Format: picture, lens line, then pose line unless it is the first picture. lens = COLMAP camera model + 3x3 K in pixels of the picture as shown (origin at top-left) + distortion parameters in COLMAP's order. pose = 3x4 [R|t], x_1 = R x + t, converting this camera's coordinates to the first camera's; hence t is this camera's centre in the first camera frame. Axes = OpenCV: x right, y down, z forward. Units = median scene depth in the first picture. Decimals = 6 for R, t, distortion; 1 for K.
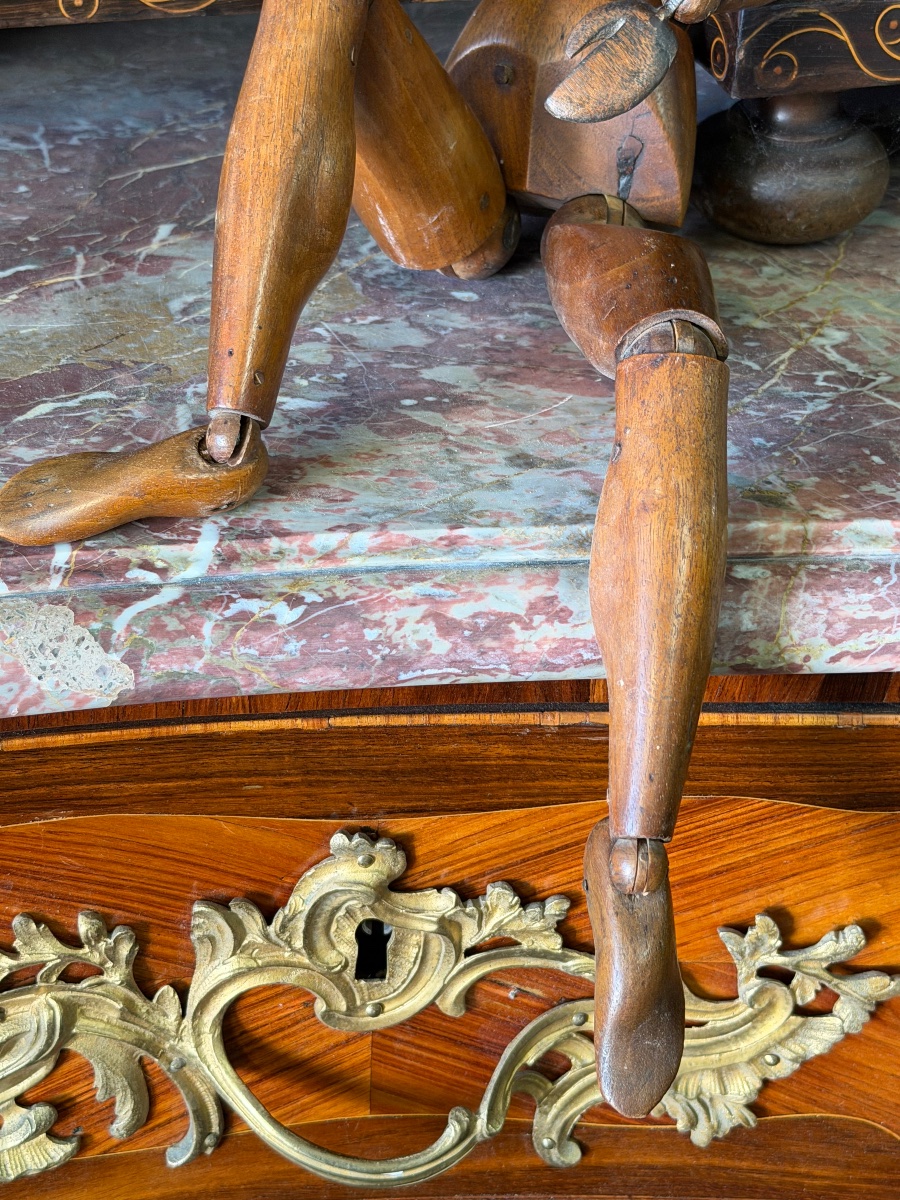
lens RADIAL K [[2020.1, 0, 455.6], [0, 2020.1, 615.1], [0, 0, 1]] dist [0.121747, 0.000000]
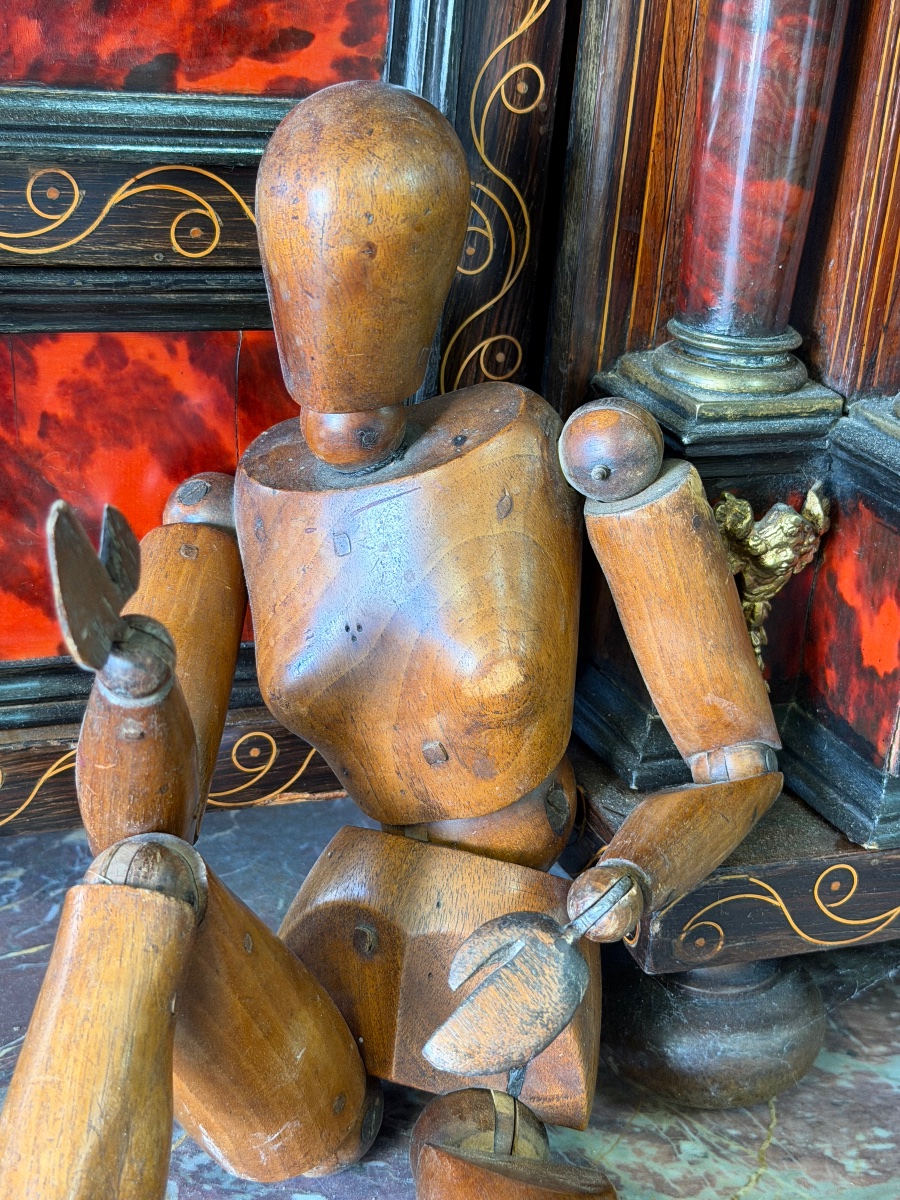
lens RADIAL K [[2020.1, 0, 450.0], [0, 2020.1, 593.2], [0, 0, 1]] dist [0.121747, 0.000000]
pose [[0.996672, 0.017914, 0.079529, -0.009286], [-0.000322, 0.976413, -0.215910, -0.229111], [-0.081521, 0.215166, 0.973169, 0.189575]]
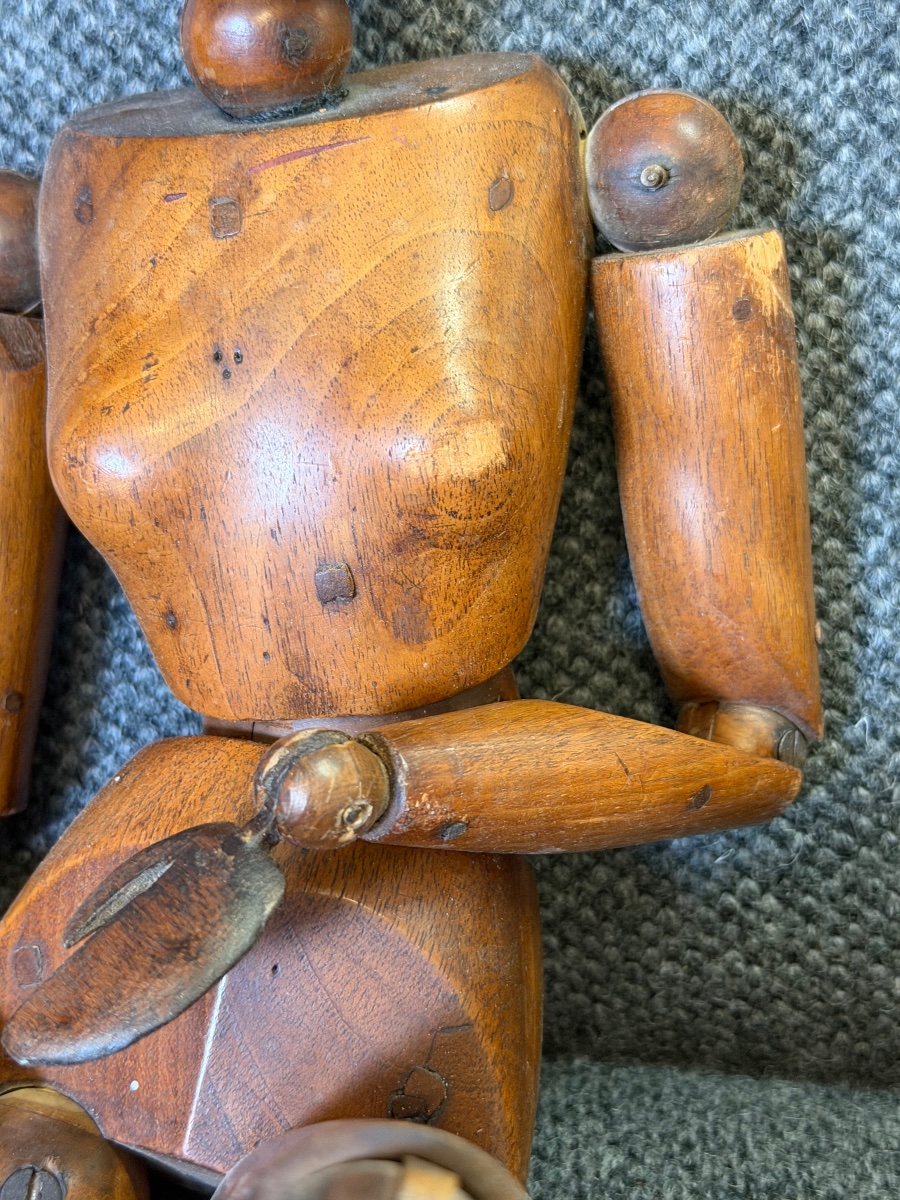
lens RADIAL K [[2020.1, 0, 447.7], [0, 2020.1, 594.4], [0, 0, 1]] dist [0.121747, 0.000000]
pose [[0.964886, 0.162813, 0.206124, -0.022564], [-0.070992, 0.917167, -0.392129, -0.153869], [-0.252894, 0.363727, 0.896520, 0.541185]]
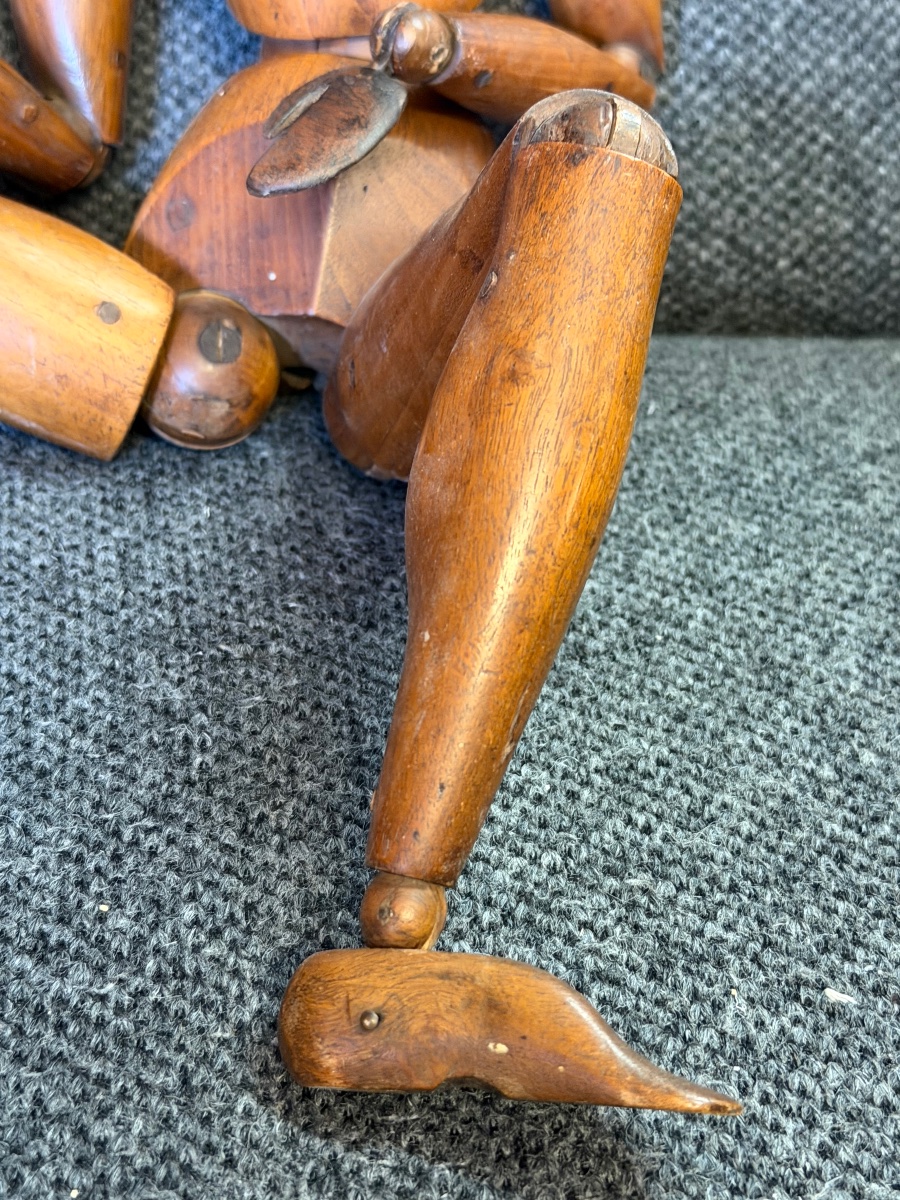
lens RADIAL K [[2020.1, 0, 449.2], [0, 2020.1, 604.9], [0, 0, 1]] dist [0.121747, 0.000000]
pose [[0.894271, 0.071171, 0.441830, -0.233010], [0.077996, 0.947377, -0.310472, 0.112451], [-0.440676, 0.312107, 0.841662, 0.425808]]
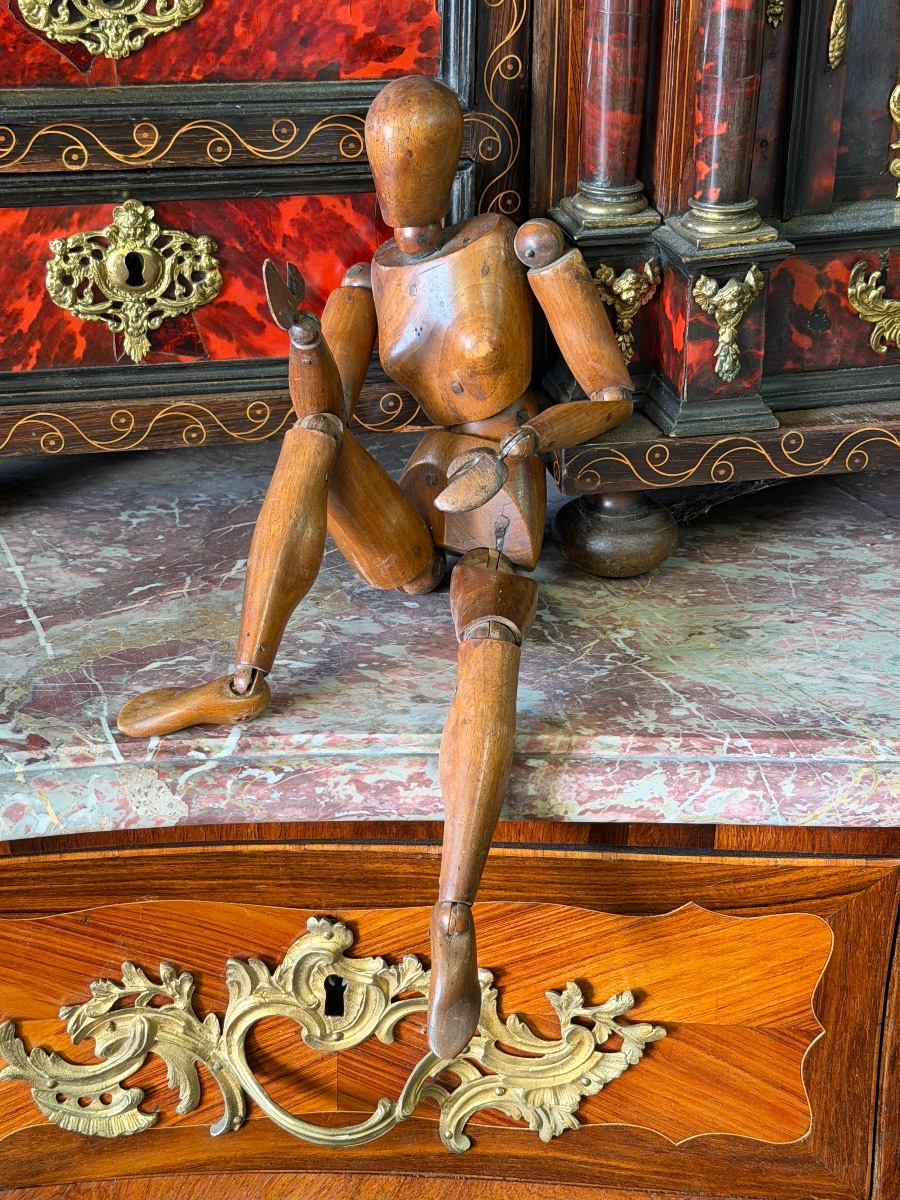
lens RADIAL K [[2020.1, 0, 455.7], [0, 2020.1, 603.6], [0, 0, 1]] dist [0.121747, 0.000000]
pose [[0.995022, 0.017344, -0.098134, 0.217050], [-0.031877, 0.988393, -0.148533, 0.093493], [0.094419, 0.150922, 0.984026, -0.677185]]
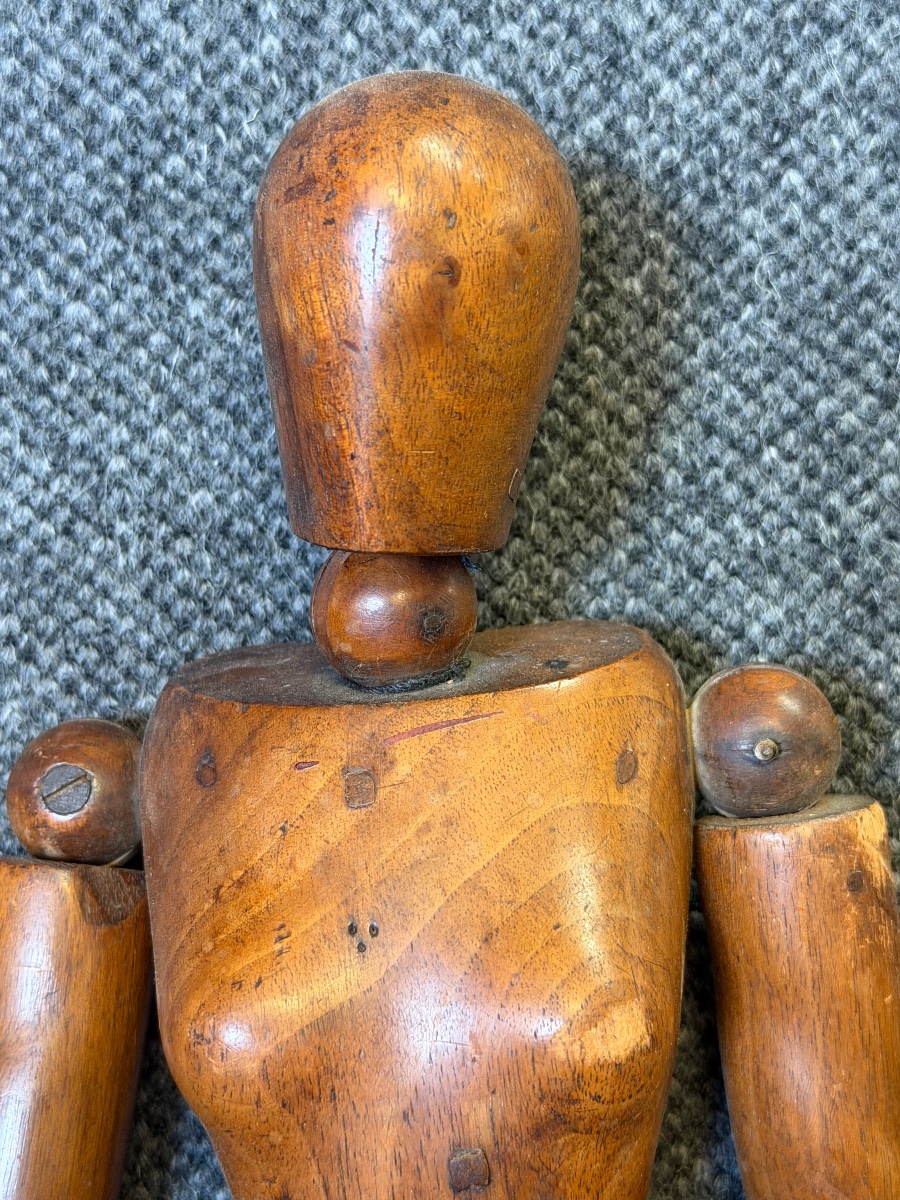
lens RADIAL K [[2020.1, 0, 454.4], [0, 2020.1, 591.3], [0, 0, 1]] dist [0.121747, 0.000000]
pose [[0.937900, 0.225780, 0.263375, -0.103614], [-0.033917, 0.815257, -0.578106, -0.180338], [-0.345243, 0.533273, 0.772287, 0.548143]]
